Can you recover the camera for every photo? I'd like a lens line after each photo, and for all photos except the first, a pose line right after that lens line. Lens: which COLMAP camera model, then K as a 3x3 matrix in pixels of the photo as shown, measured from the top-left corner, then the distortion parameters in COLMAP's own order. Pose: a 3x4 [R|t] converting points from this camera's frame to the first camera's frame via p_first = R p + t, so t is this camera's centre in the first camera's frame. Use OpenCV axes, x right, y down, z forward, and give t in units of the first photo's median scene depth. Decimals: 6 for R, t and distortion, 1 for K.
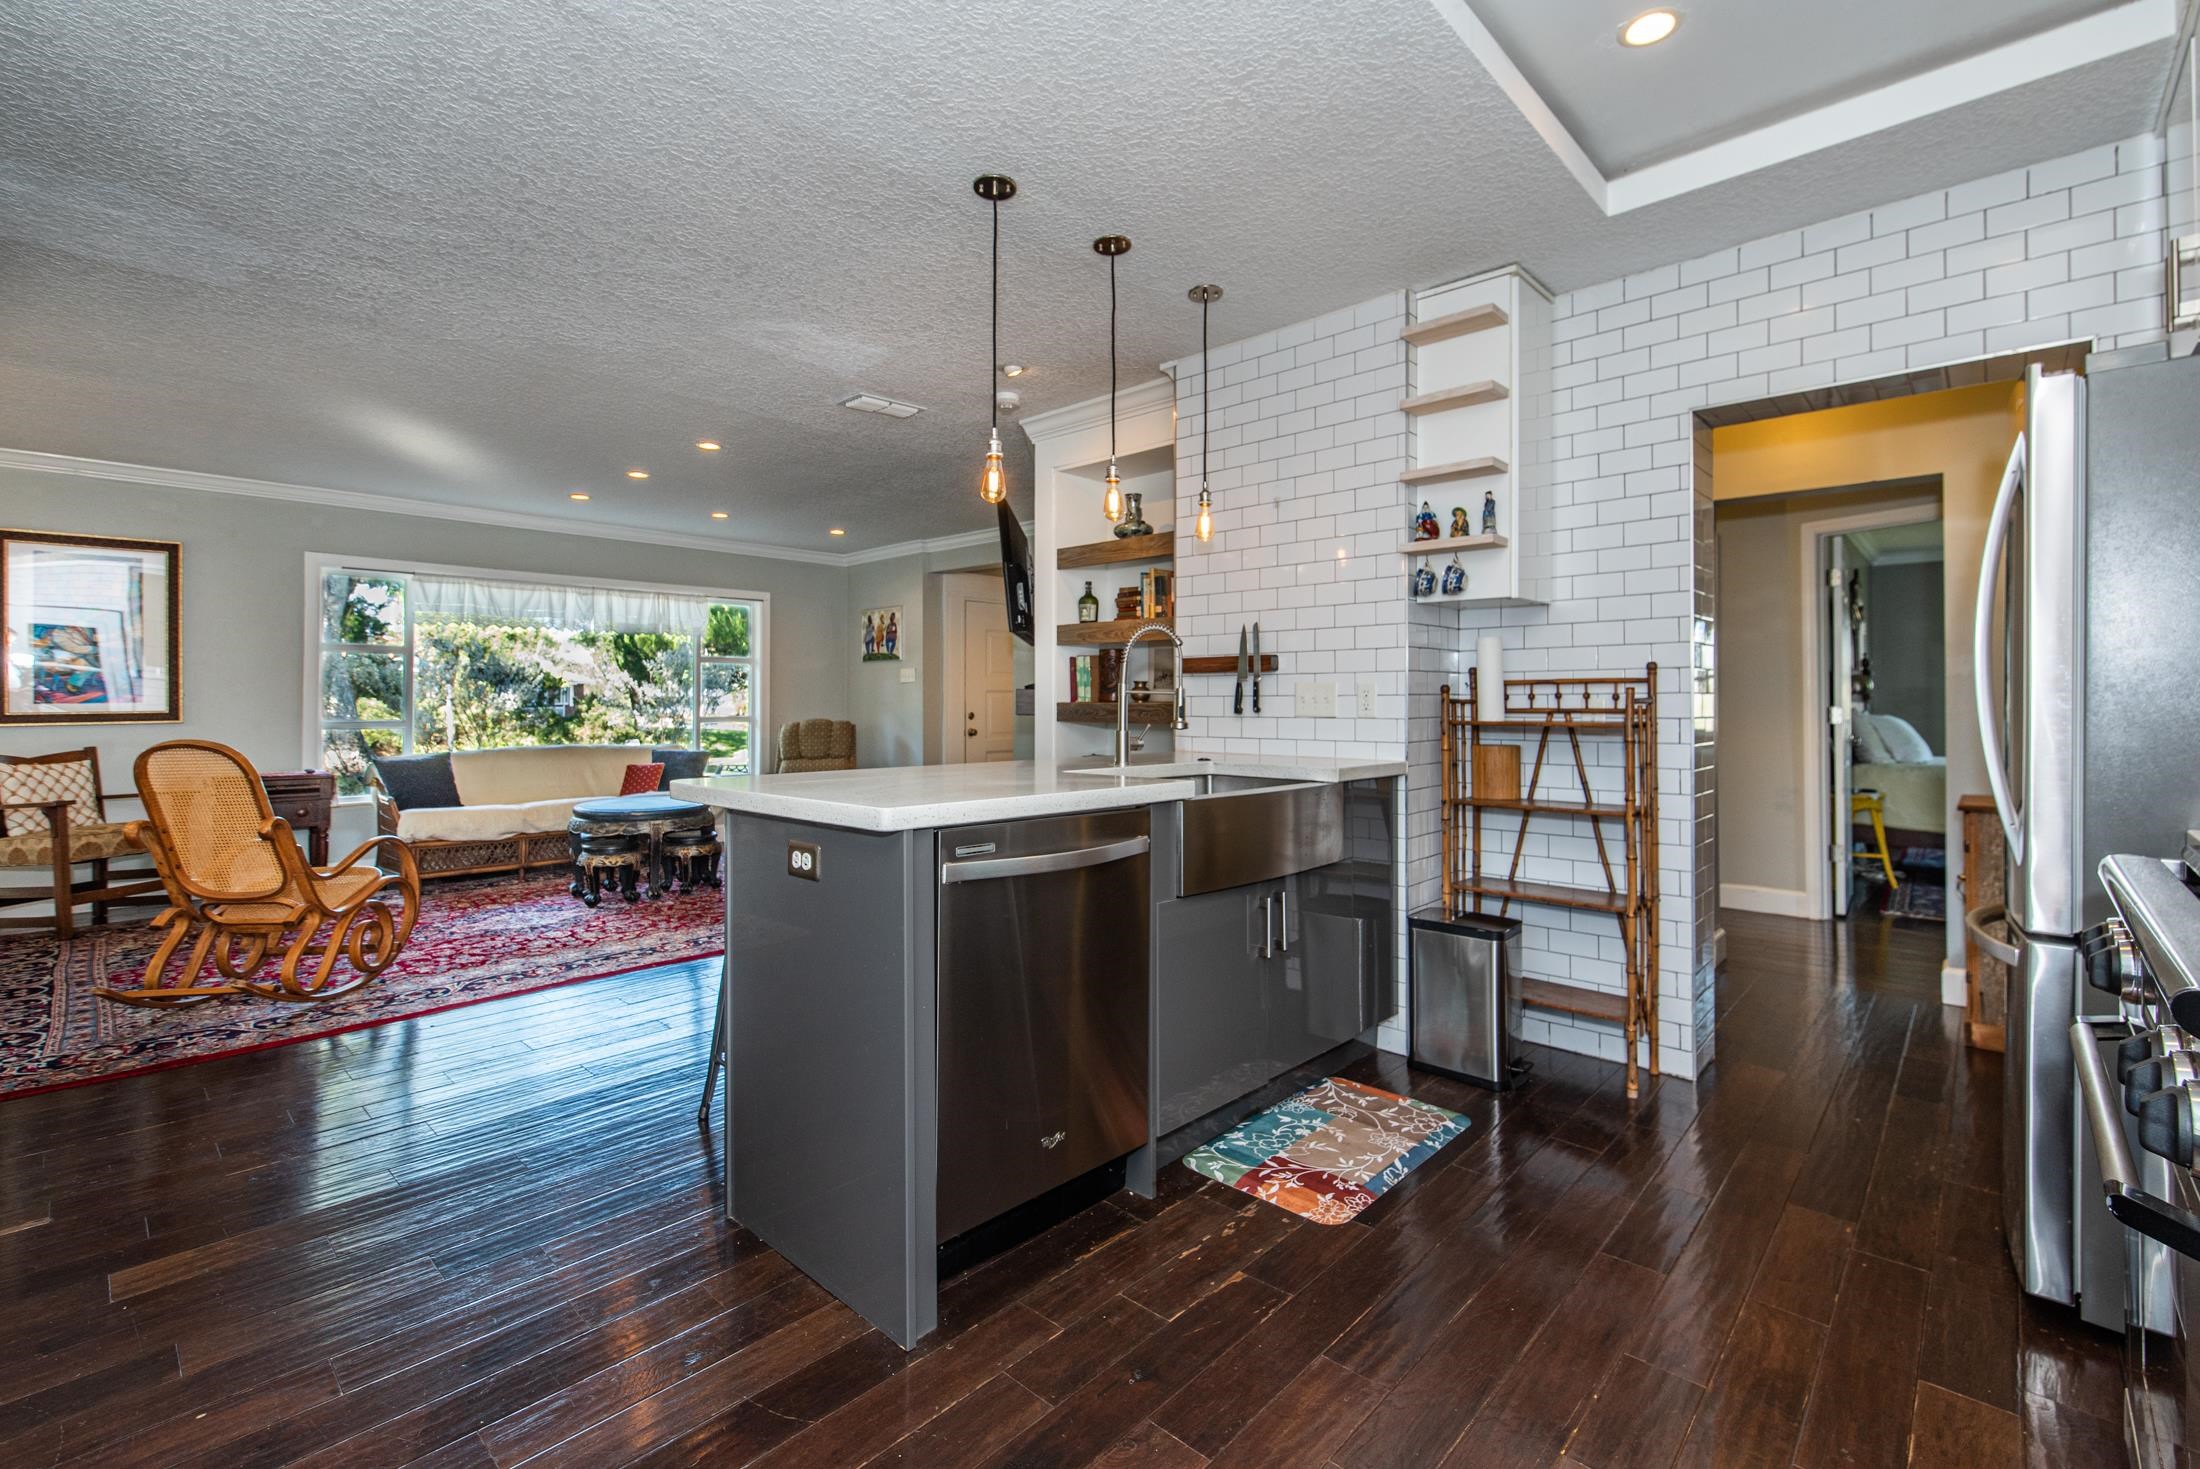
lens RADIAL K [[963.7, 0, 1088.4], [0, 963.7, 700.7], [0, 0, 1]] dist [0.000194, -0.000051]
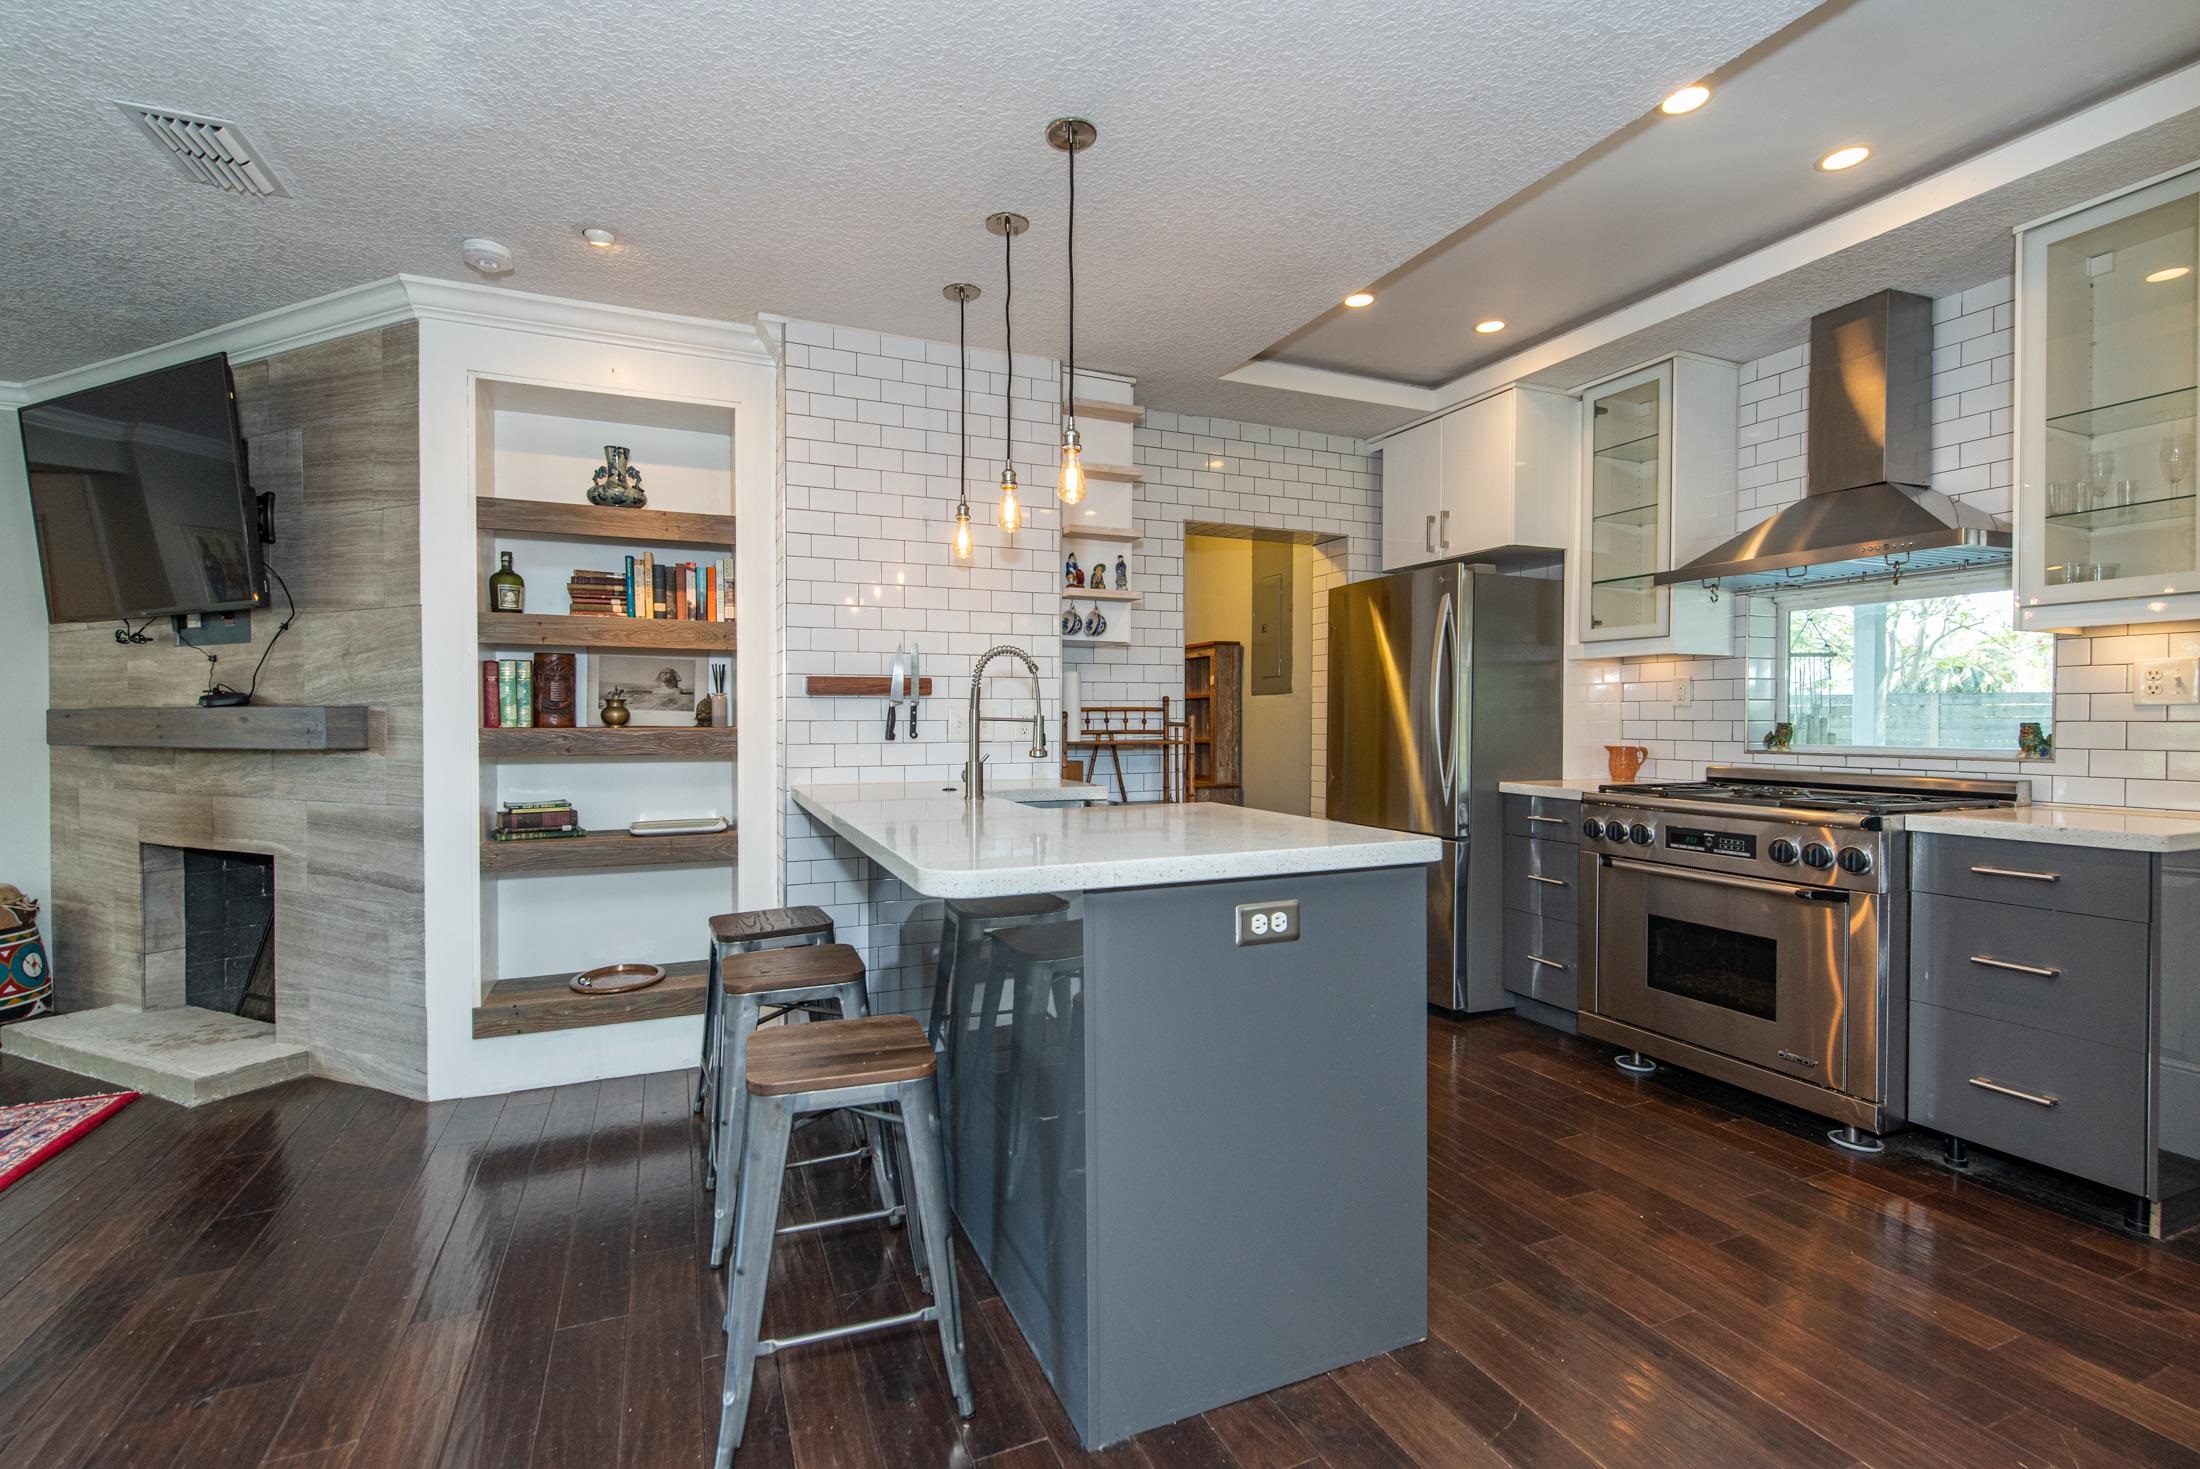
lens RADIAL K [[997.0, 0, 1100.0], [0, 997.0, 734.5], [0, 0, 1]] dist [0.002094, 0.000063]
pose [[0.397450, -0.017125, 0.917464, -0.719969], [-0.001270, 0.999815, 0.019212, -0.011602], [-0.917623, -0.008801, 0.397355, 0.486582]]
